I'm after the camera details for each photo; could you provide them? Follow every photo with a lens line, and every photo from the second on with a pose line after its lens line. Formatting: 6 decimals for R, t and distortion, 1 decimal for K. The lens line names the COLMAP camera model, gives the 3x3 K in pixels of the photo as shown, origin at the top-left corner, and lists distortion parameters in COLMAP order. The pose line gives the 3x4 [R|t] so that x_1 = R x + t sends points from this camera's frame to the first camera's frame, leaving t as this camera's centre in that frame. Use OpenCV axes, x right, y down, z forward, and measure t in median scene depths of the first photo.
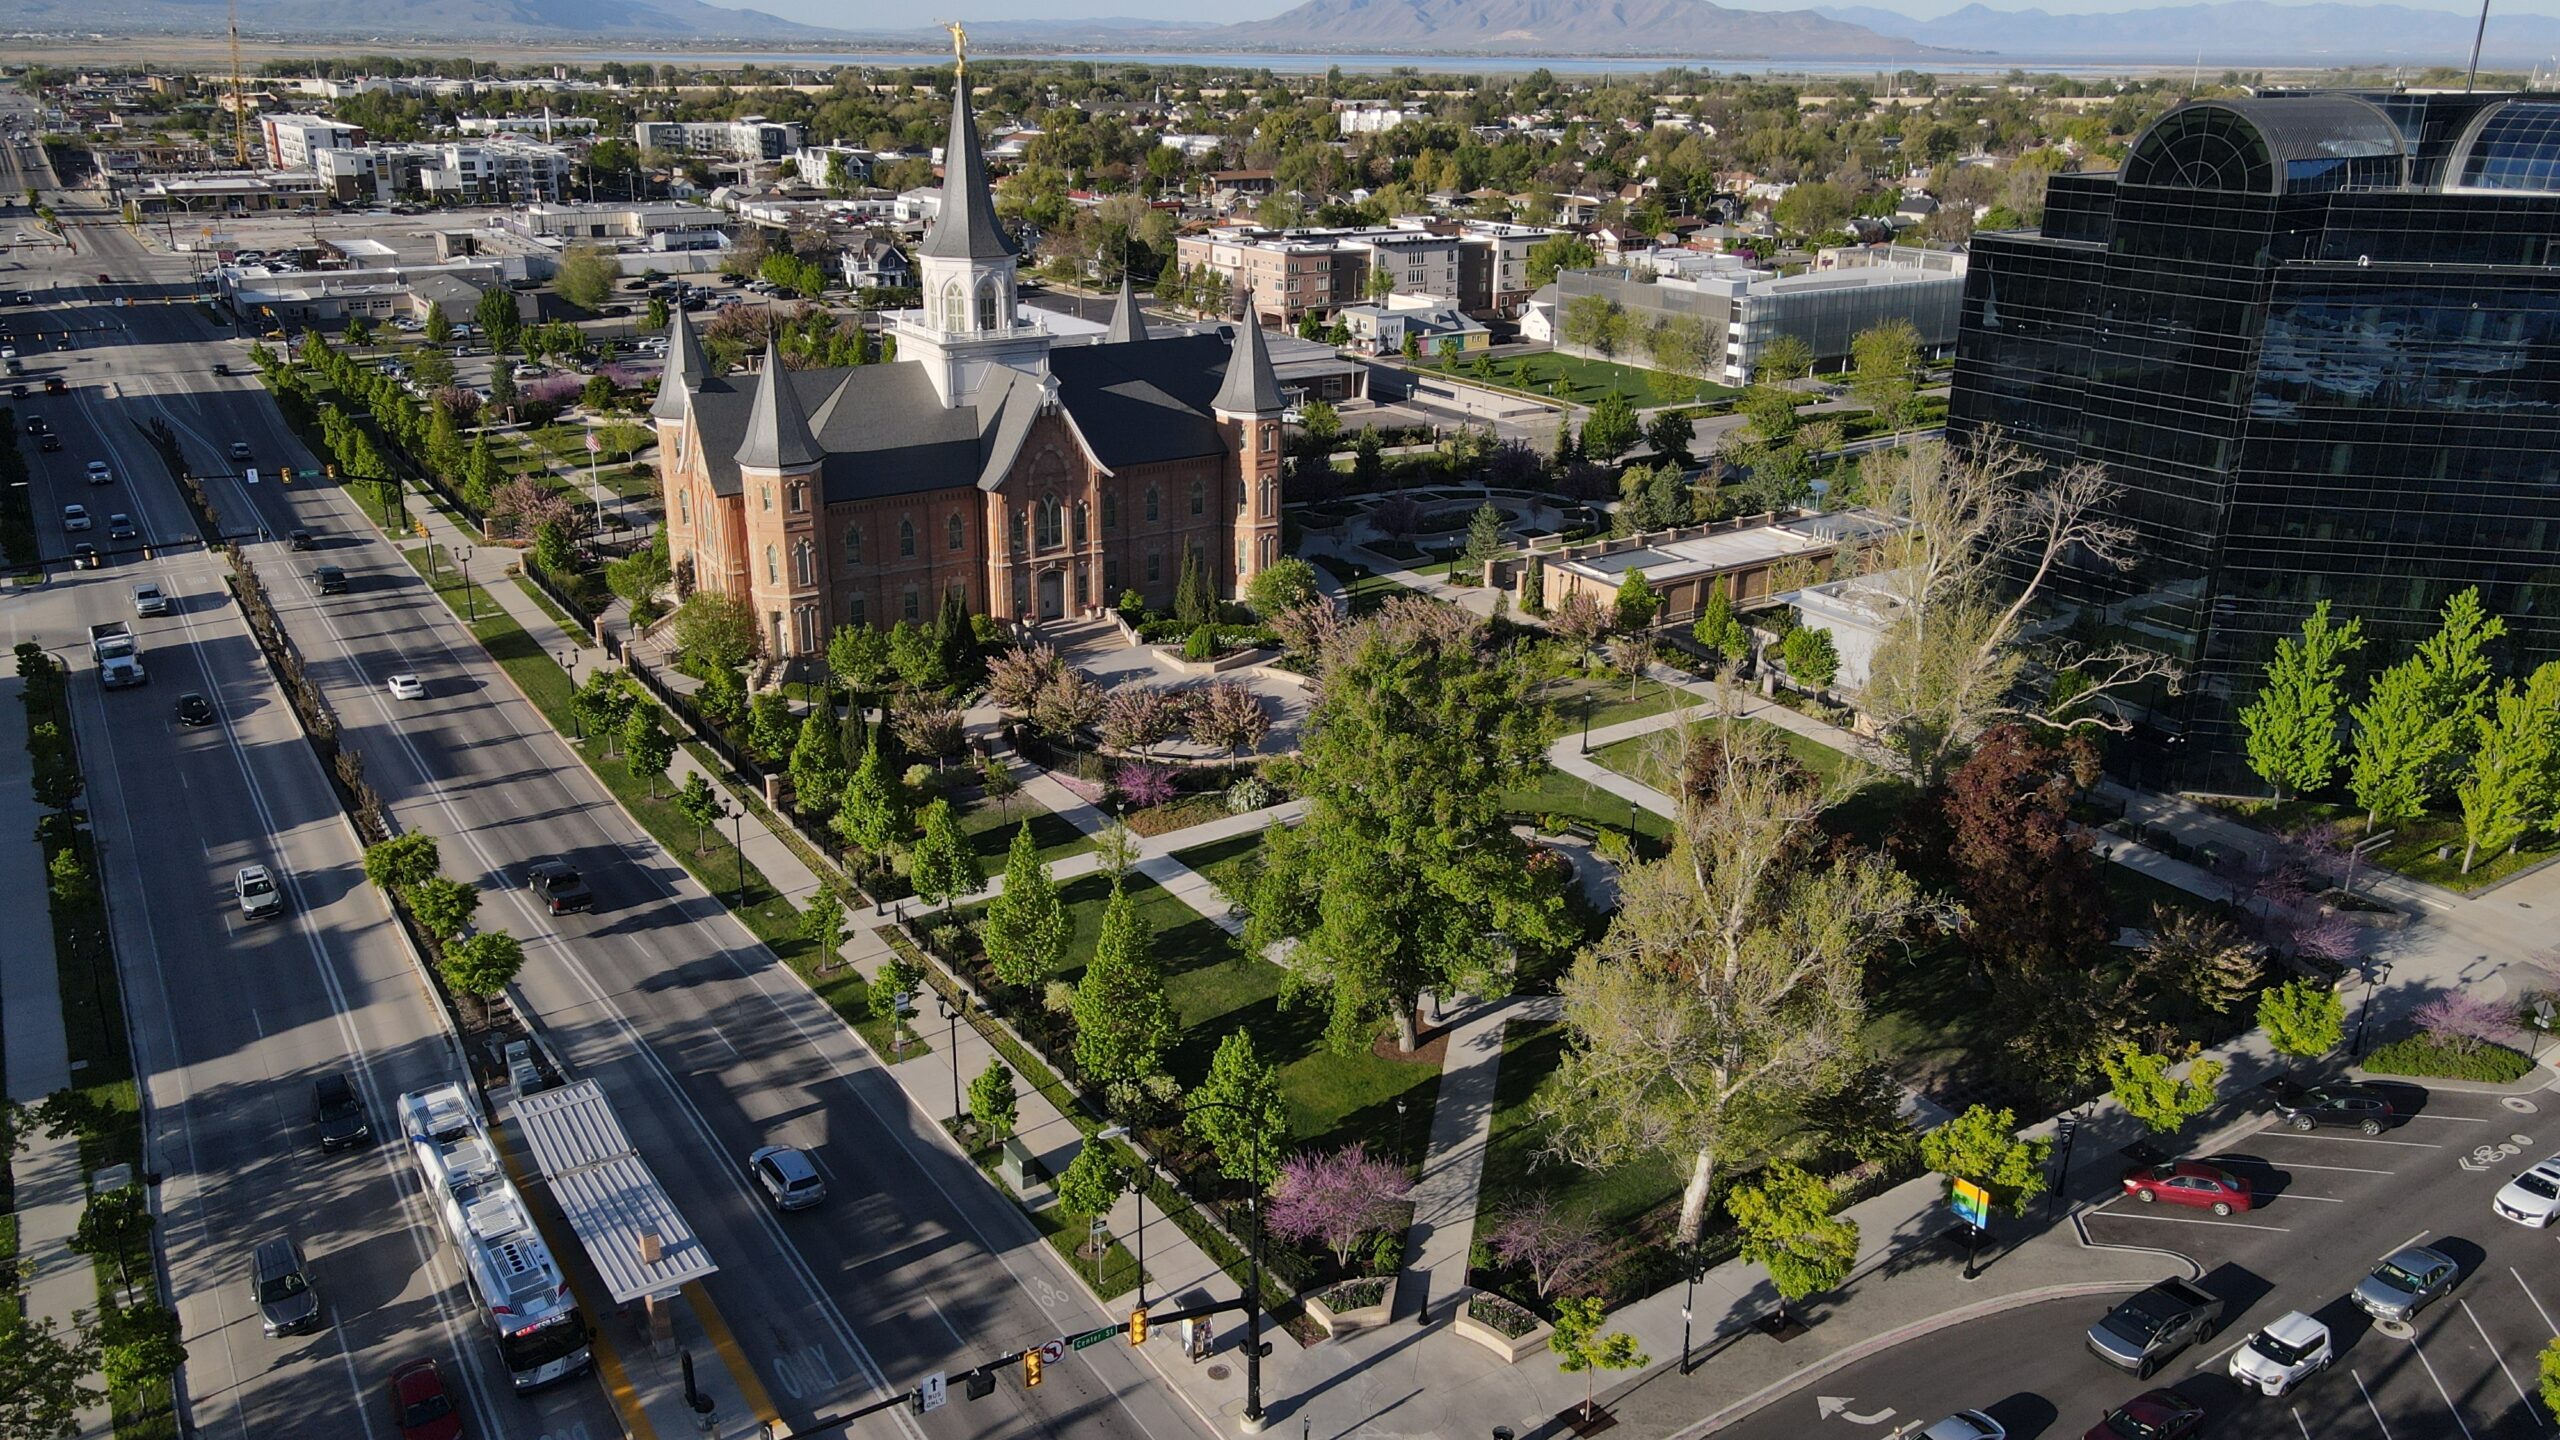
lens RADIAL K [[1892.2, 0, 1272.9], [0, 1892.2, 718.6], [0, 0, 1]] dist [-0.030579, 0.091918]
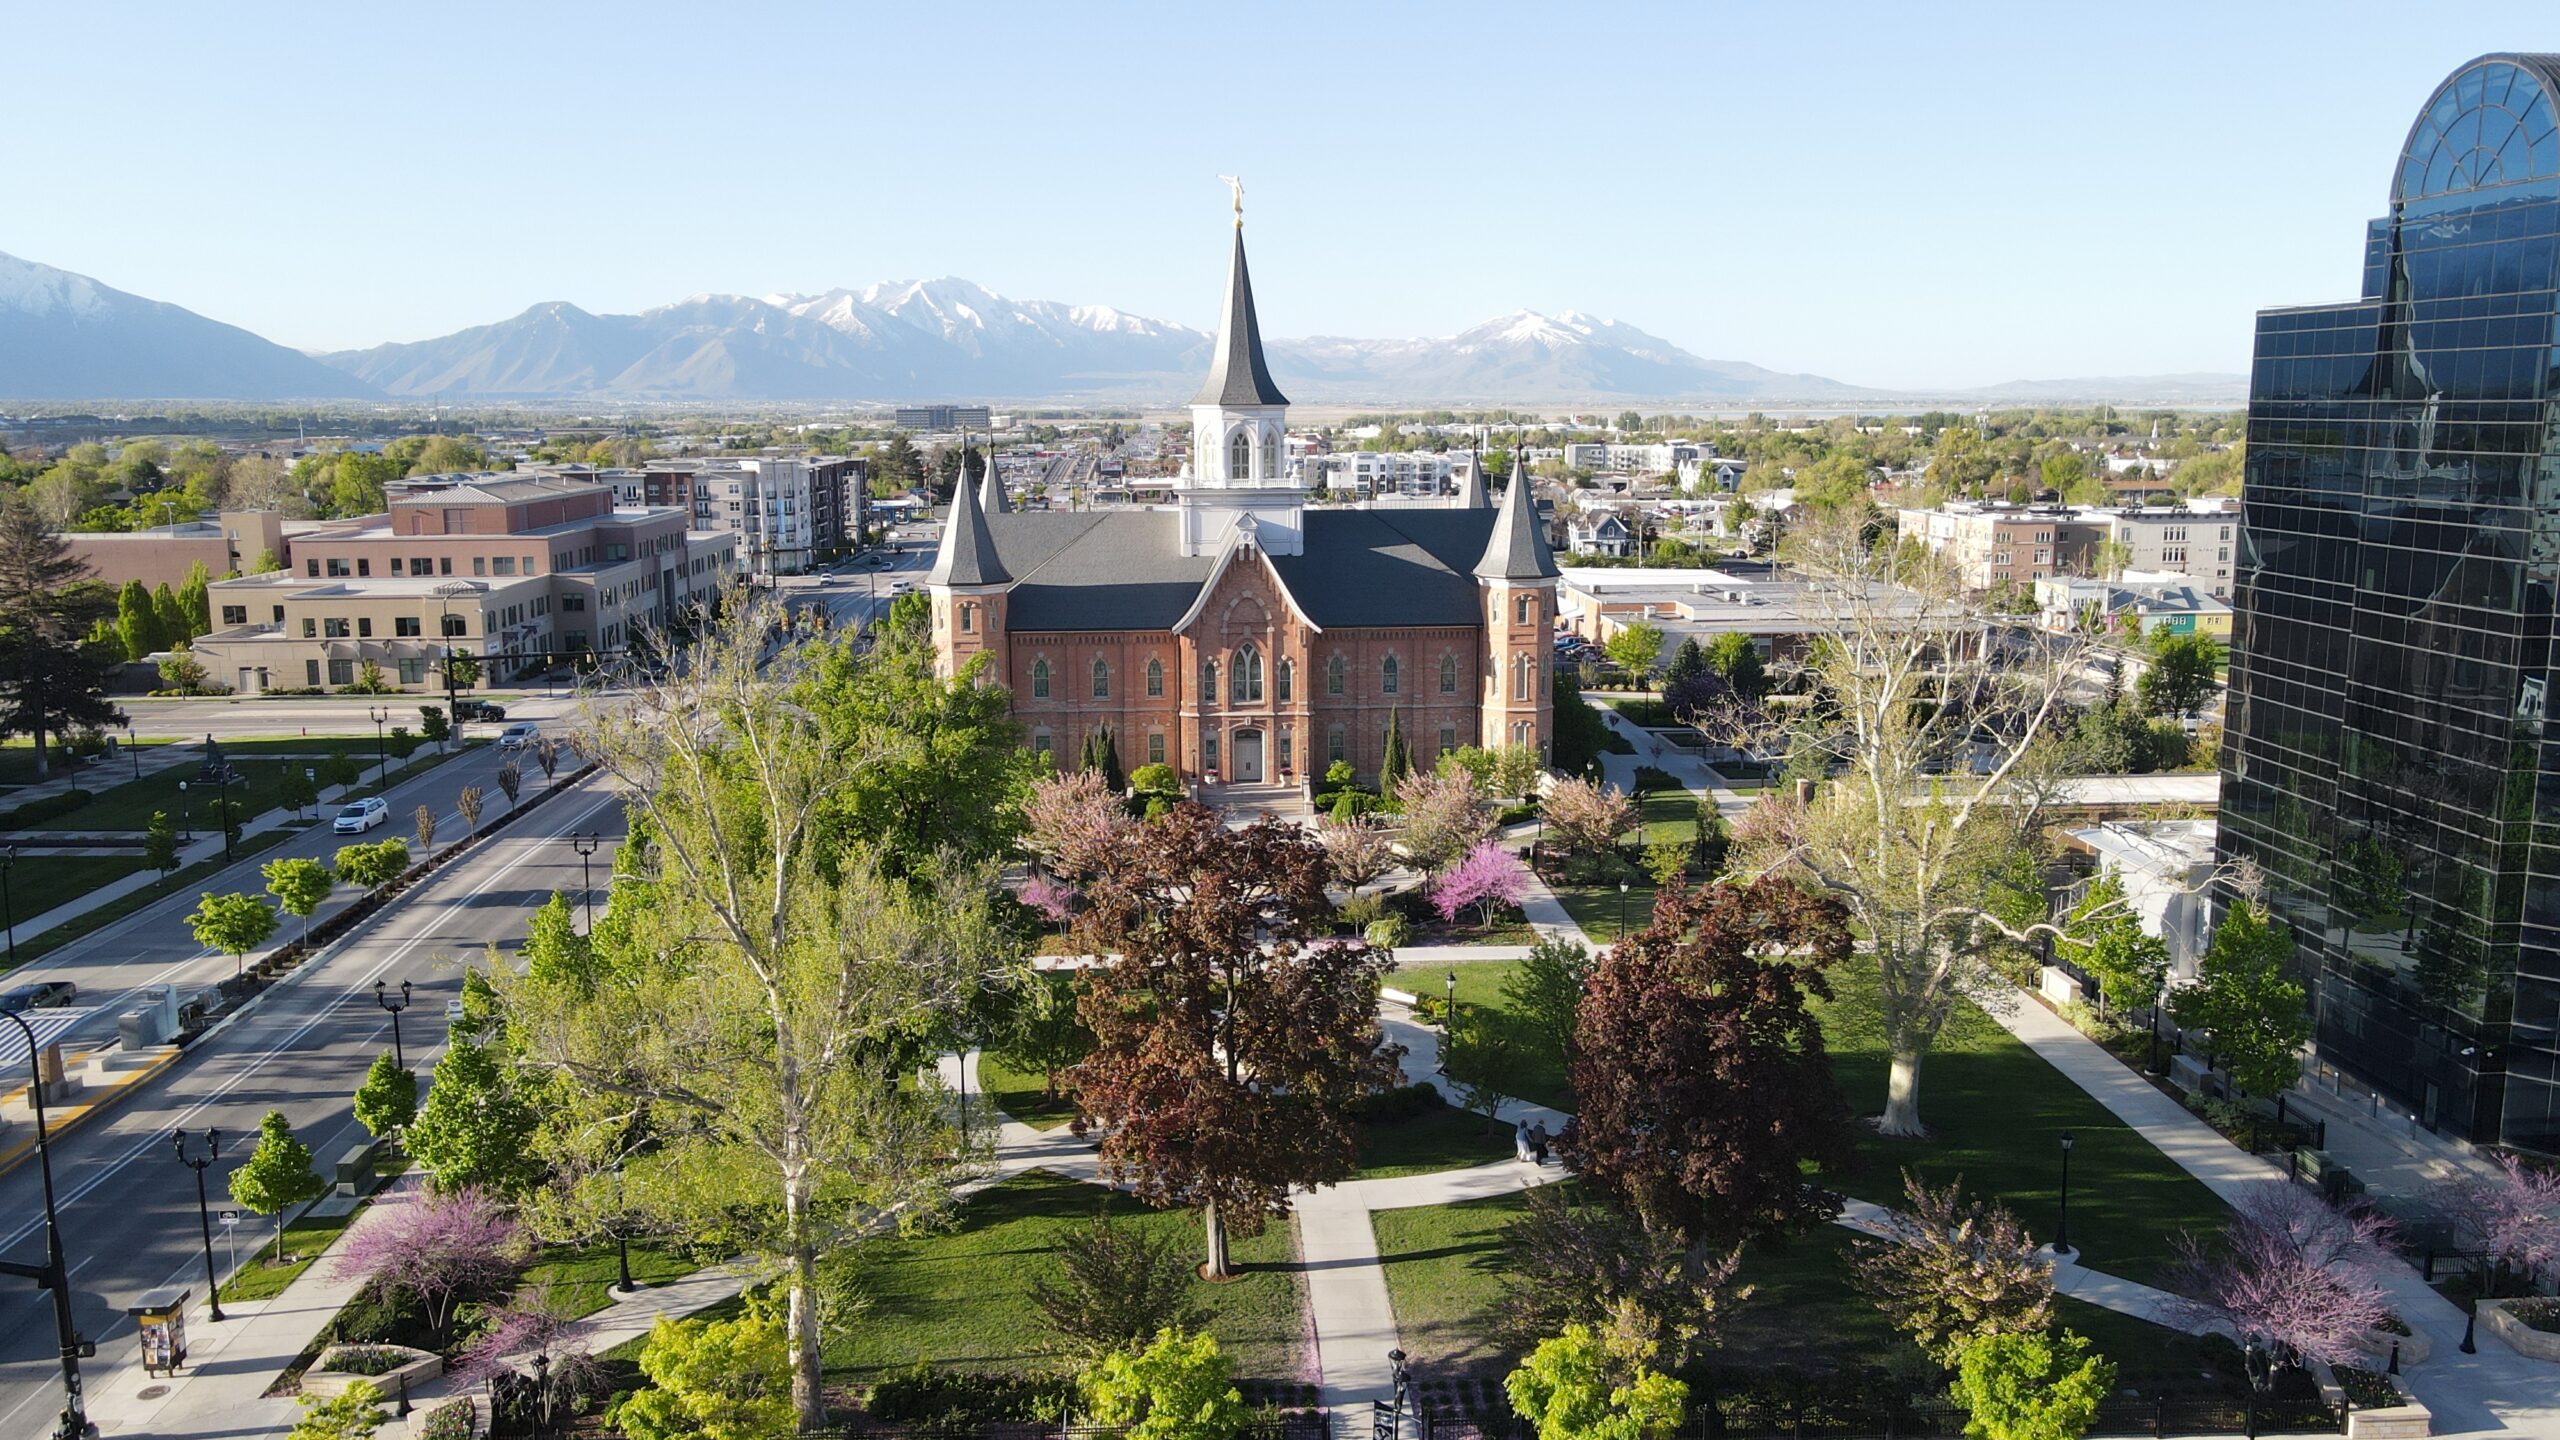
lens RADIAL K [[1891.0, 0, 1274.7], [0, 1891.0, 708.6], [0, 0, 1]] dist [-0.004405, 0.036040]
pose [[0.864193, 0.067245, -0.498646, 0.355119], [-0.157533, 0.977365, -0.141214, 0.041521], [0.477863, 0.200590, 0.855225, 0.207039]]
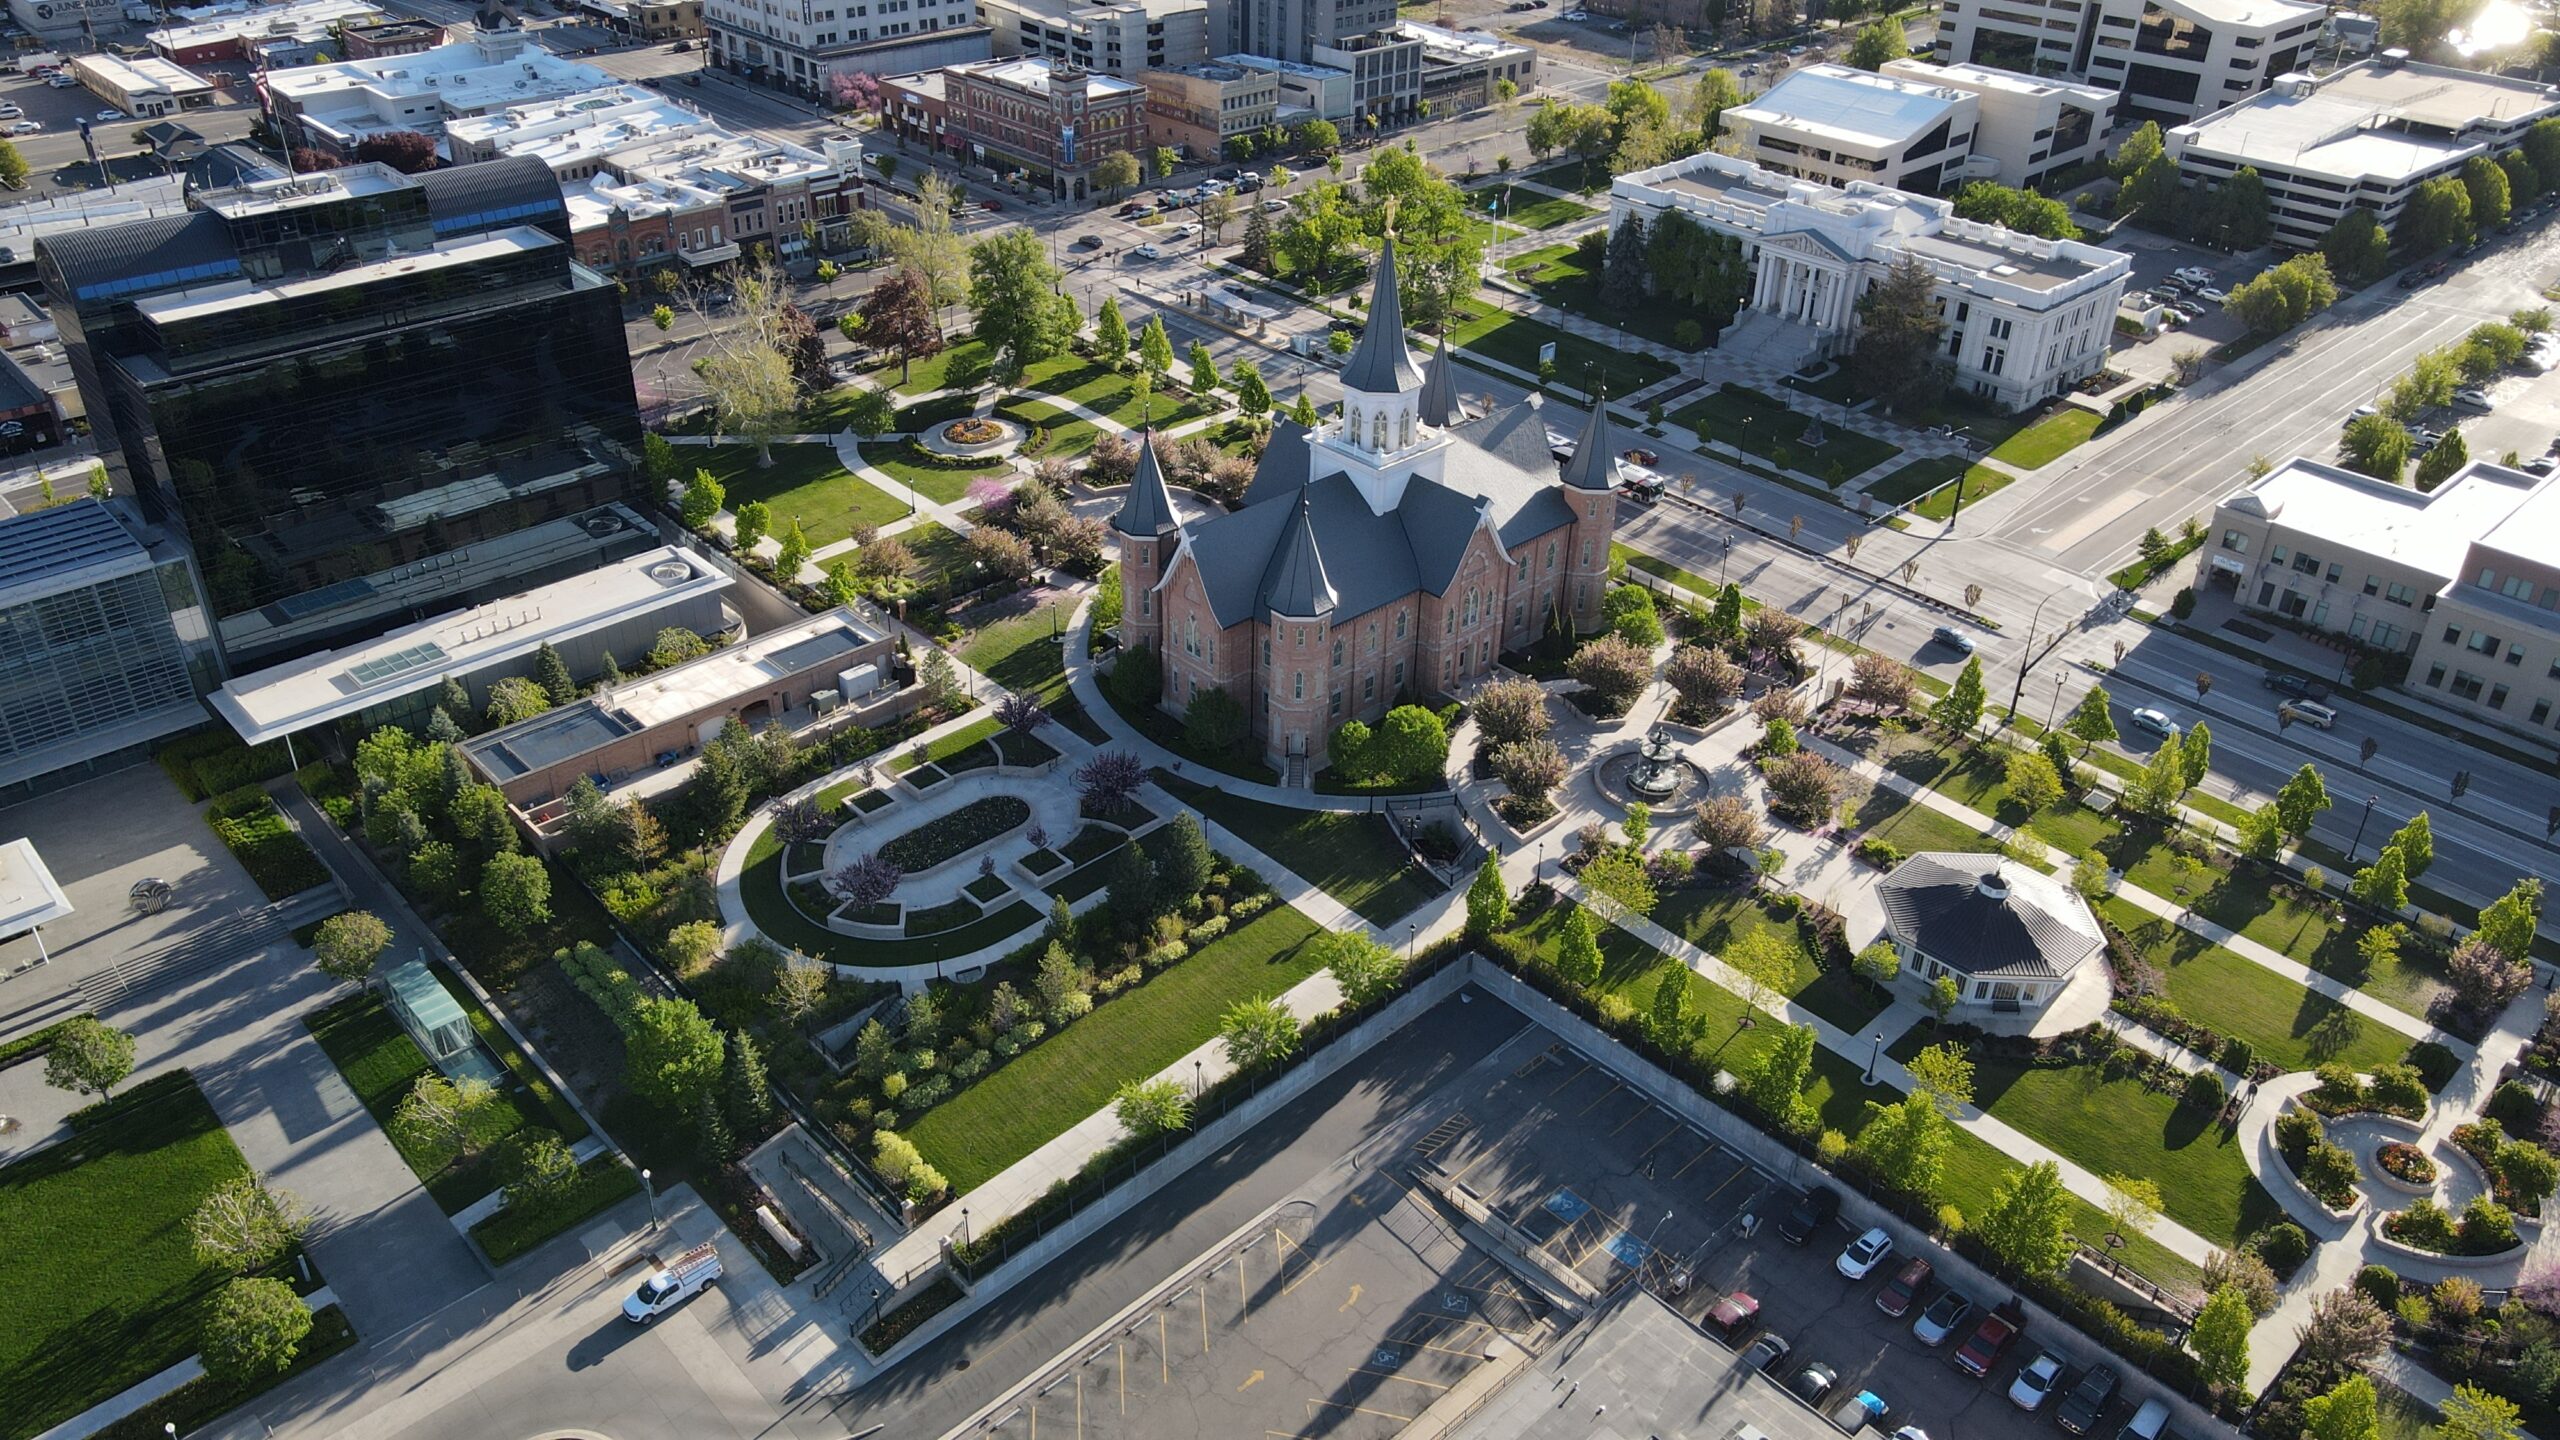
lens RADIAL K [[1891.0, 0, 1274.7], [0, 1891.0, 708.6], [0, 0, 1]] dist [-0.004405, 0.036040]
pose [[-0.984959, 0.068525, -0.158620, 0.106685], [-0.080179, 0.631925, 0.770871, -1.031416], [0.153060, 0.771994, -0.616926, 1.895505]]
